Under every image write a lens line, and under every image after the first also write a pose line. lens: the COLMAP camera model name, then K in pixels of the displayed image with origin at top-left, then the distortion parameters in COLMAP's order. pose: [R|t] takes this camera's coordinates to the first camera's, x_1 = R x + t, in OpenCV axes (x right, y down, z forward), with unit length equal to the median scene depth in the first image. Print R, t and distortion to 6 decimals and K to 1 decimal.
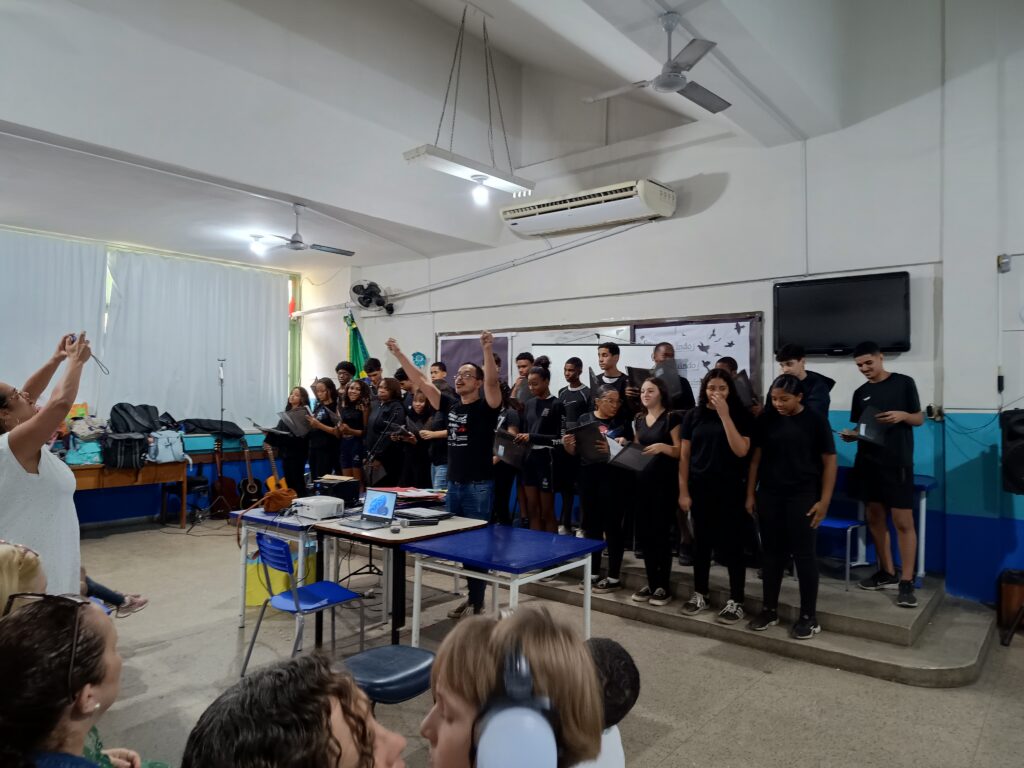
lens RADIAL K [[715.8, 0, 512.0], [0, 715.8, 385.8], [0, 0, 1]] dist [0.024247, -0.000035]
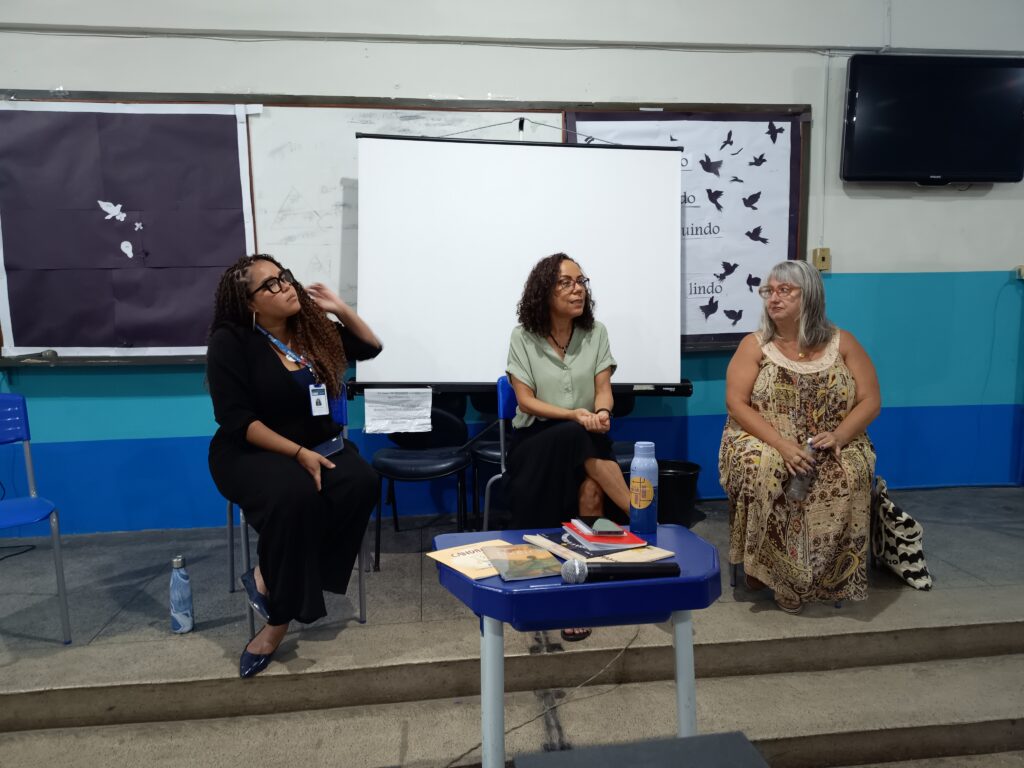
lens RADIAL K [[715.8, 0, 512.0], [0, 715.8, 382.3], [0, 0, 1]] dist [0.024247, -0.000035]
pose [[0.695078, -0.110891, 0.710331, -0.253275], [0.011240, 0.989588, 0.143487, 0.031574], [-0.718846, -0.091751, 0.689088, 0.717402]]
